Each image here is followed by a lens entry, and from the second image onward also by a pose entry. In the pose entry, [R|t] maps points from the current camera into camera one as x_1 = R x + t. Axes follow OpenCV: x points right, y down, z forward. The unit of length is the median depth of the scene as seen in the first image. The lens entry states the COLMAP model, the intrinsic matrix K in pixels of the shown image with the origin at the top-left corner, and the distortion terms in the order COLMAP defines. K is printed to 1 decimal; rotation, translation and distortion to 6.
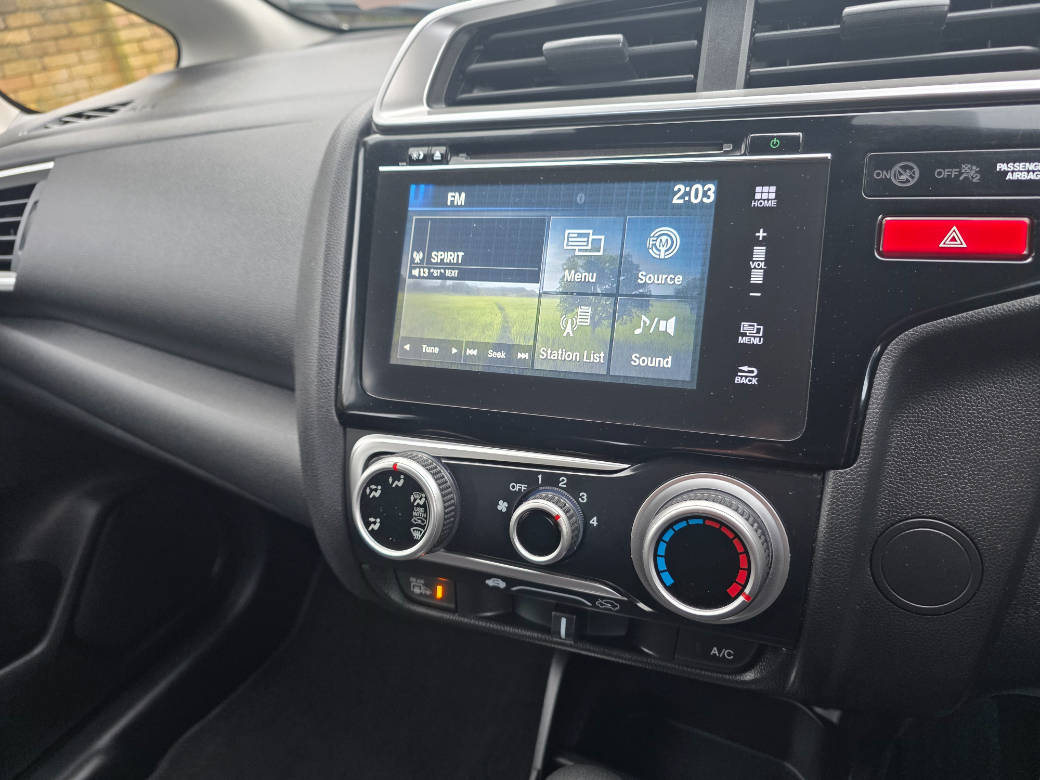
lens RADIAL K [[751.6, 0, 520.0], [0, 751.6, 390.0], [0, 0, 1]] dist [-0.004081, -0.002995]
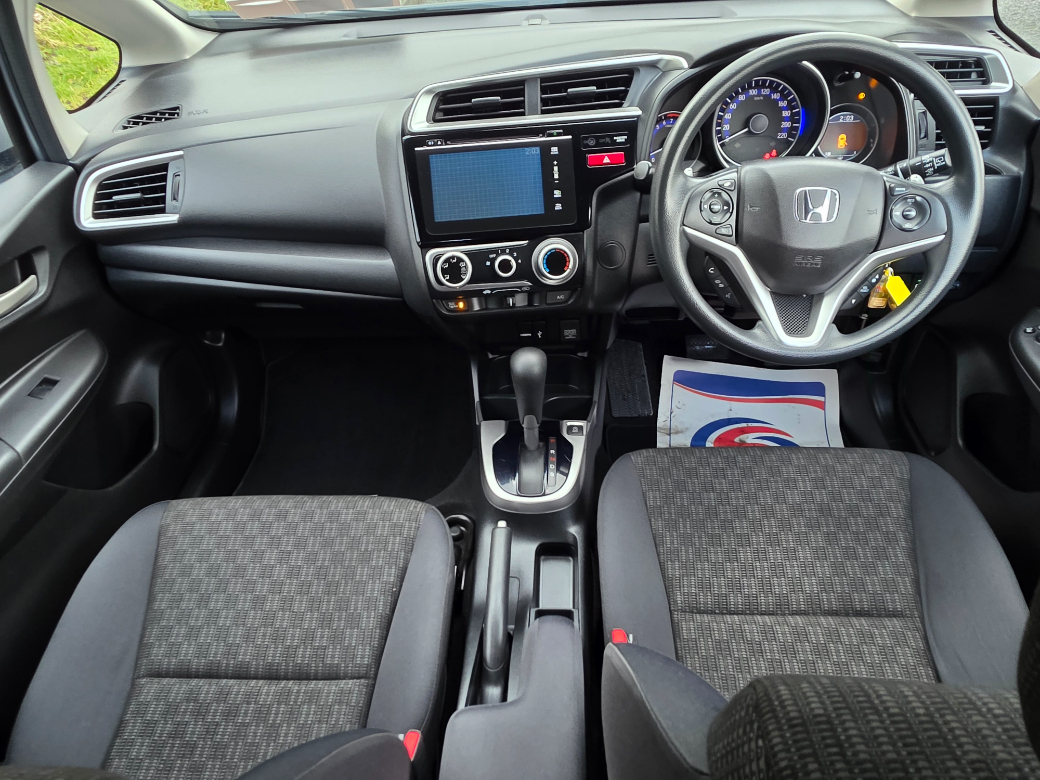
lens RADIAL K [[678.0, 0, 520.0], [0, 678.0, 390.0], [0, 0, 1]] dist [0.025028, 0.022228]
pose [[0.905024, -0.222180, 0.362723, -1.049829], [0.164395, 0.969180, 0.183477, 0.175225], [-0.392309, -0.106421, 0.913656, -1.660408]]
